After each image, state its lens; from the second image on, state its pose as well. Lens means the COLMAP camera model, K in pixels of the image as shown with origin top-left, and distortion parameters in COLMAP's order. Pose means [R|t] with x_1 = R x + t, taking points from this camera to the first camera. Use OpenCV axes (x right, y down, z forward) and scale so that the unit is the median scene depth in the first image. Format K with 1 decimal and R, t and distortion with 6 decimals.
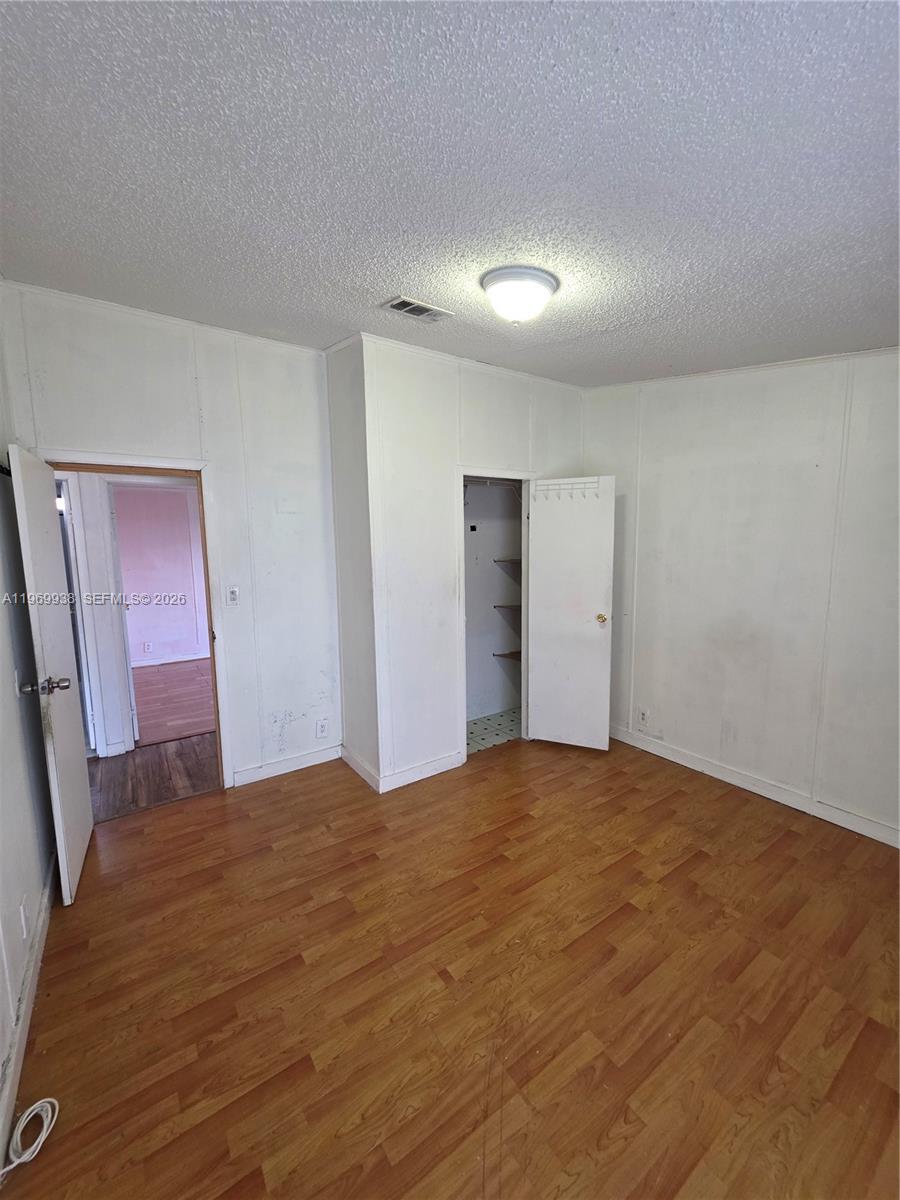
lens RADIAL K [[477.9, 0, 451.9], [0, 477.9, 597.1], [0, 0, 1]] dist [0.002463, -0.000007]
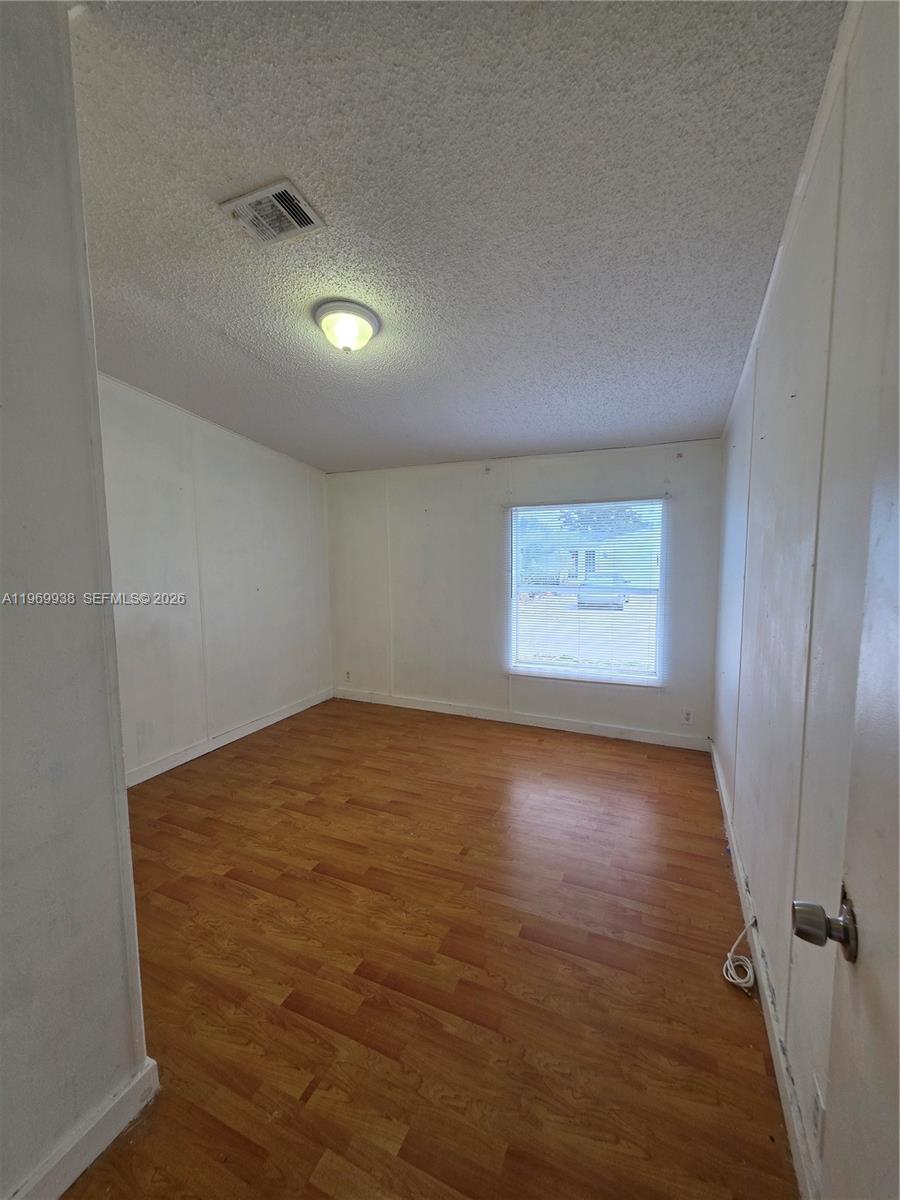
lens RADIAL K [[477.9, 0, 452.8], [0, 477.9, 601.0], [0, 0, 1]] dist [0.002463, -0.000007]
pose [[-0.513346, -0.070191, 0.855306, -0.908984], [0.116176, 0.981791, 0.150299, -0.106340], [-0.850282, 0.176522, -0.495844, 1.278823]]
